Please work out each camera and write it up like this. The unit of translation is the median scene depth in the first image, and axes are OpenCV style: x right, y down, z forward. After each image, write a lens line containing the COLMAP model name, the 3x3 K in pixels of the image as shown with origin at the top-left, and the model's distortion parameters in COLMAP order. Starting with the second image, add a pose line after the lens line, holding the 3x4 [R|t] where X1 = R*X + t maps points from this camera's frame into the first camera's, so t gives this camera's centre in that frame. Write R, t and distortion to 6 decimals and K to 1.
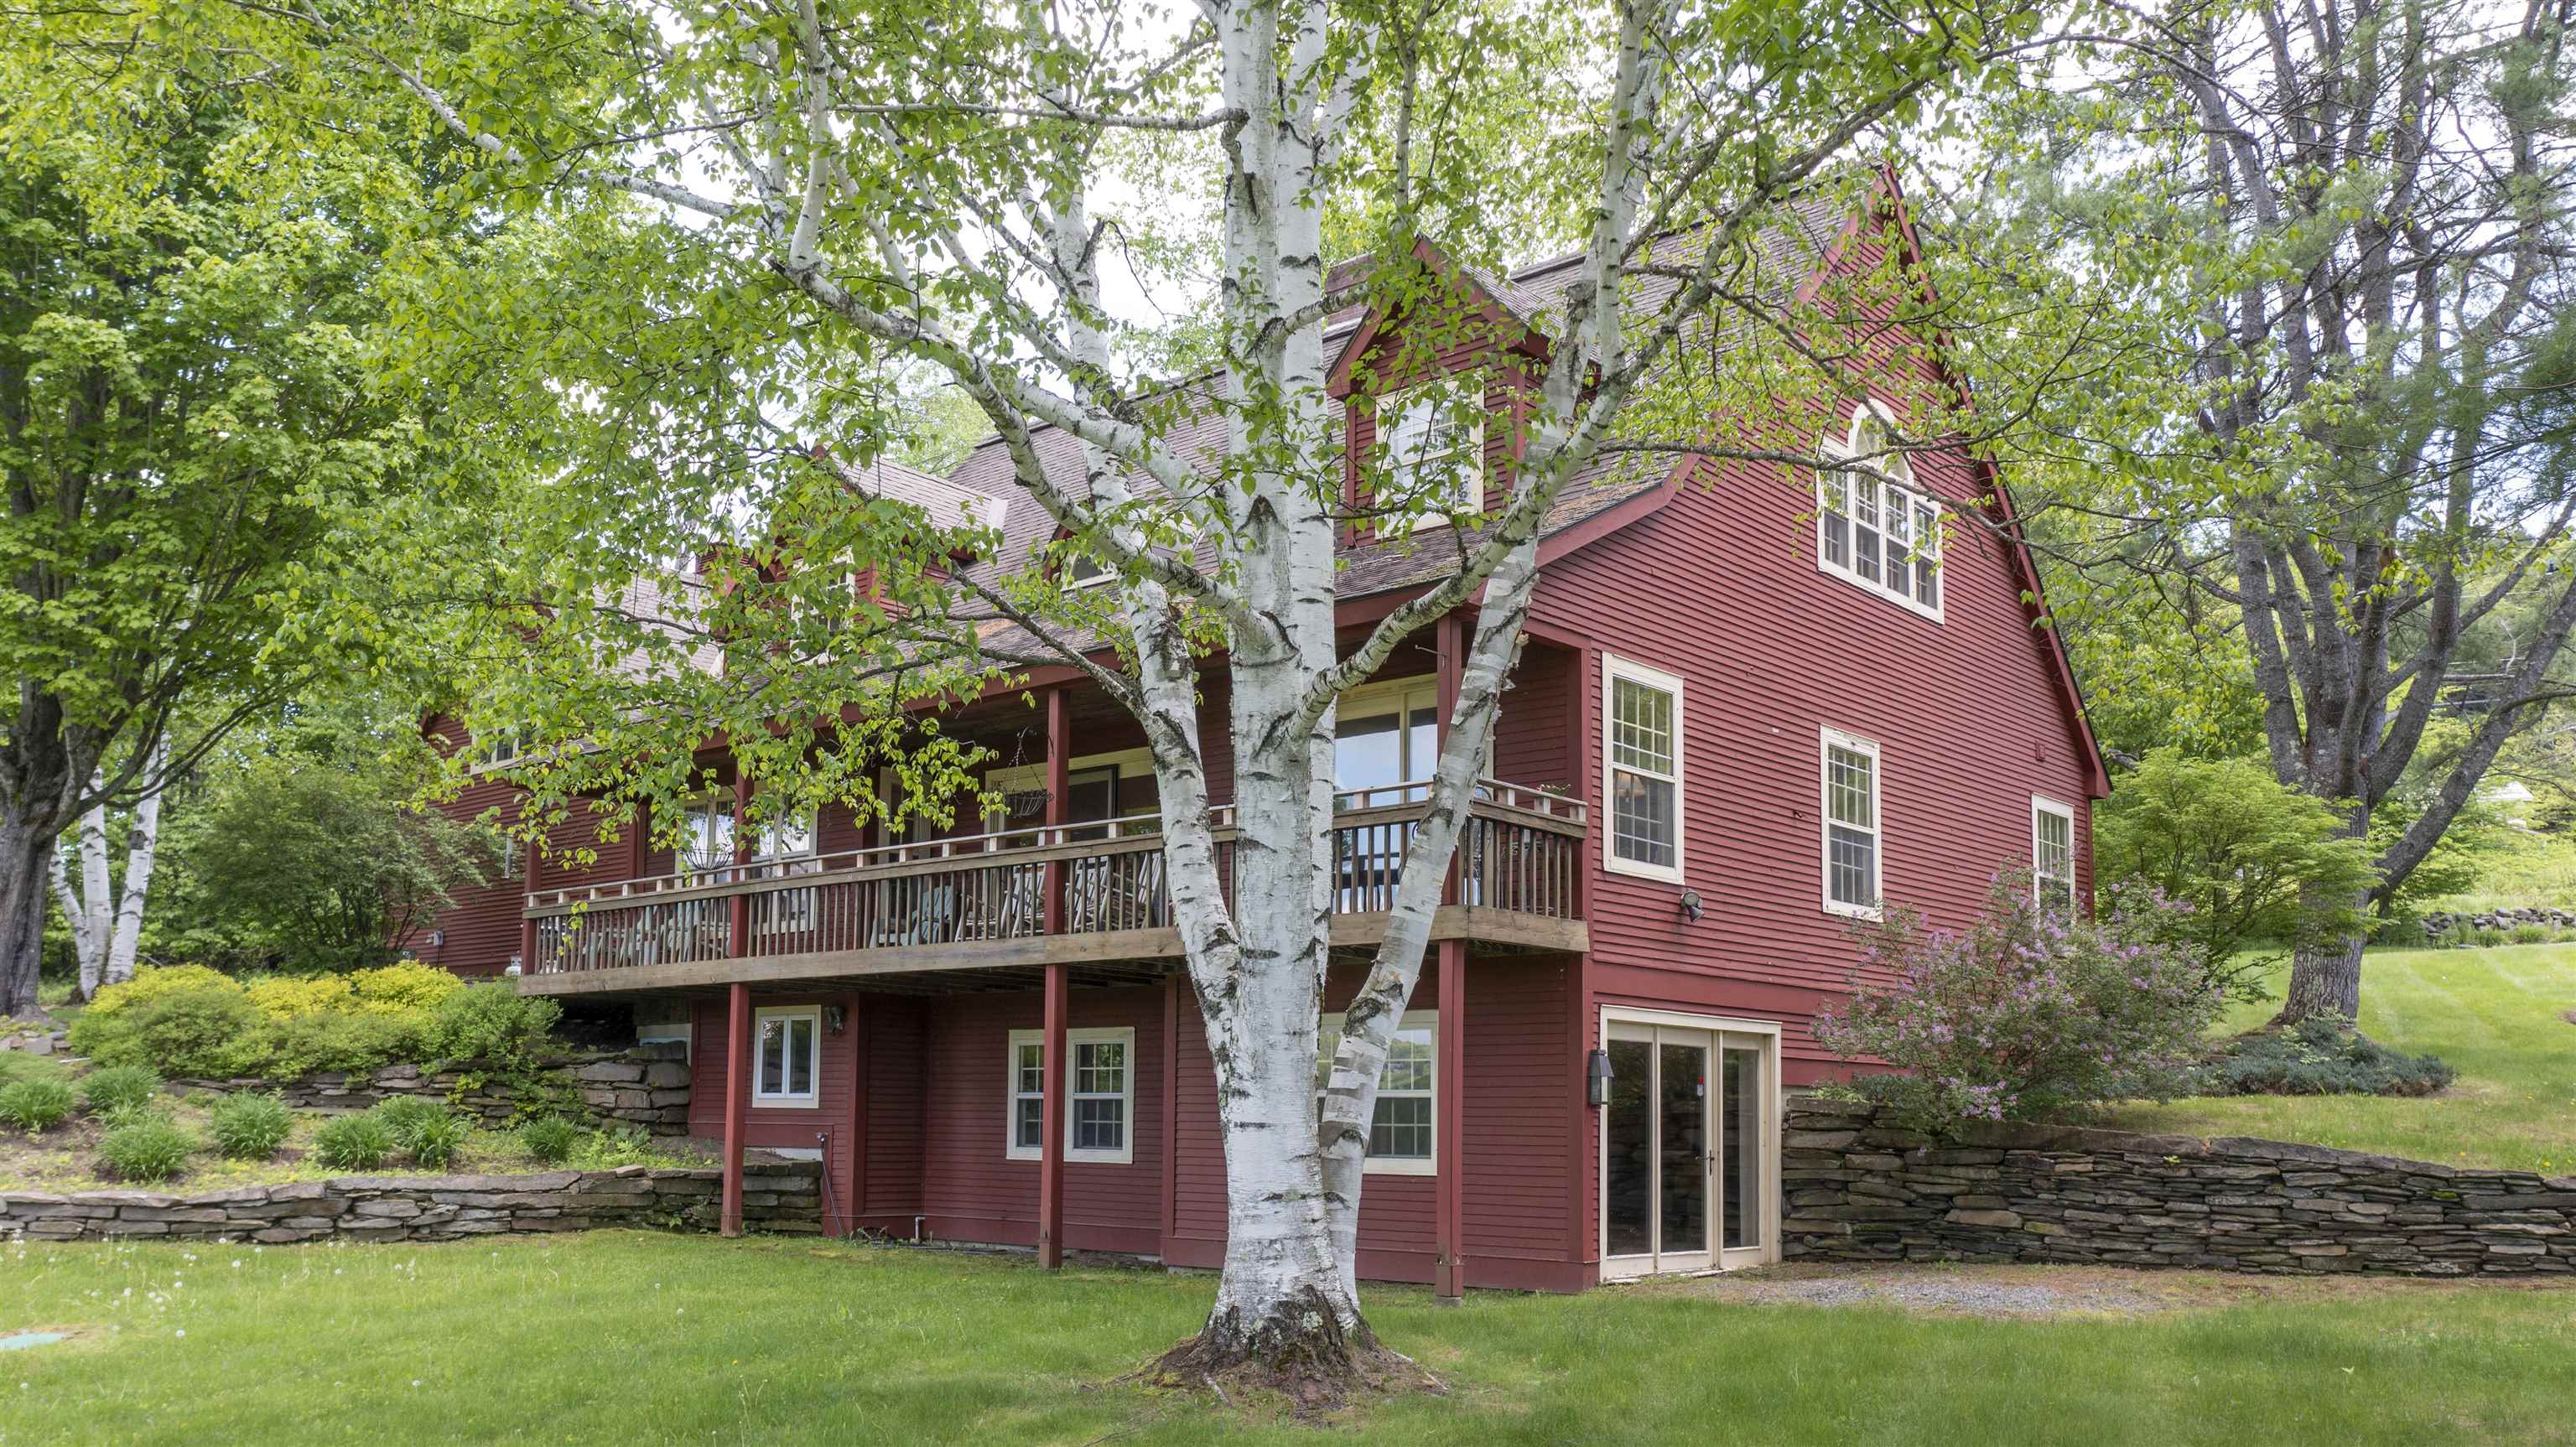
lens RADIAL K [[2067.6, 0, 1288.0], [0, 2067.6, 723.5], [0, 0, 1]] dist [-0.009479, -0.006217]
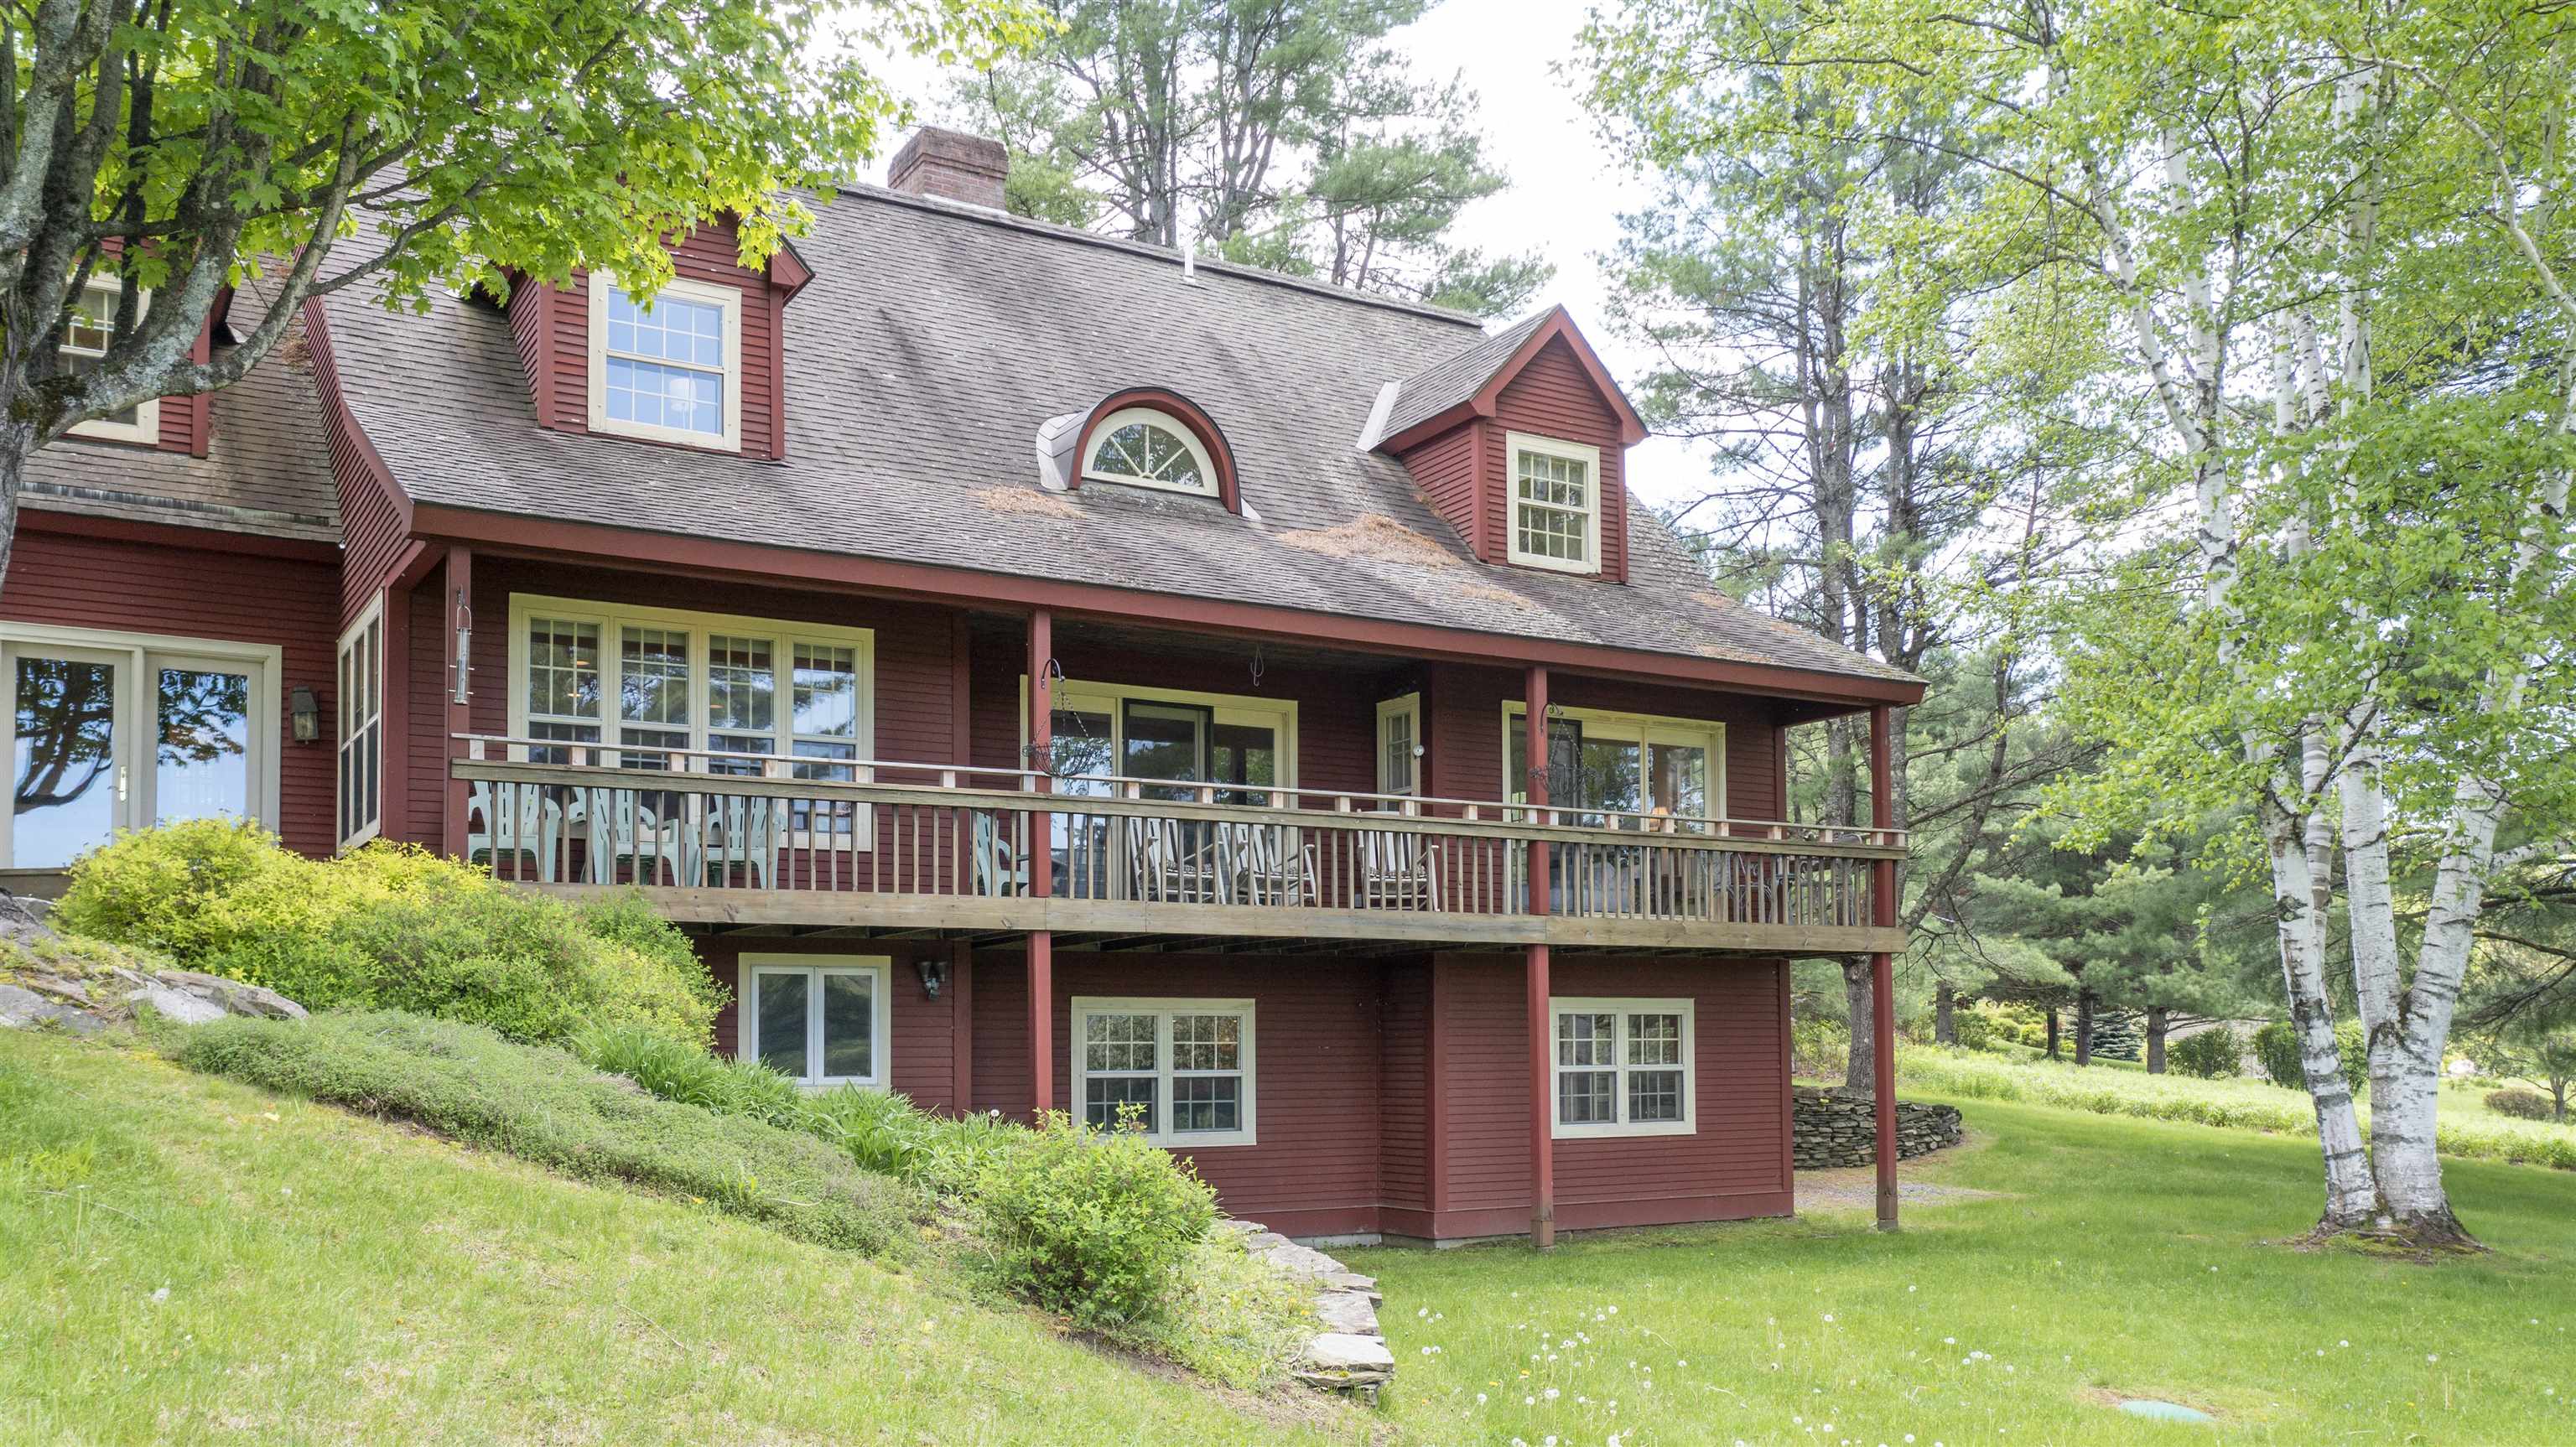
lens RADIAL K [[2067.6, 0, 1288.0], [0, 2067.6, 723.5], [0, 0, 1]] dist [-0.009479, -0.006217]
pose [[0.186684, 0.137583, 0.972738, -0.960451], [-0.163970, 0.980620, -0.107229, 0.119153], [-0.968640, -0.139482, 0.205626, 0.794449]]
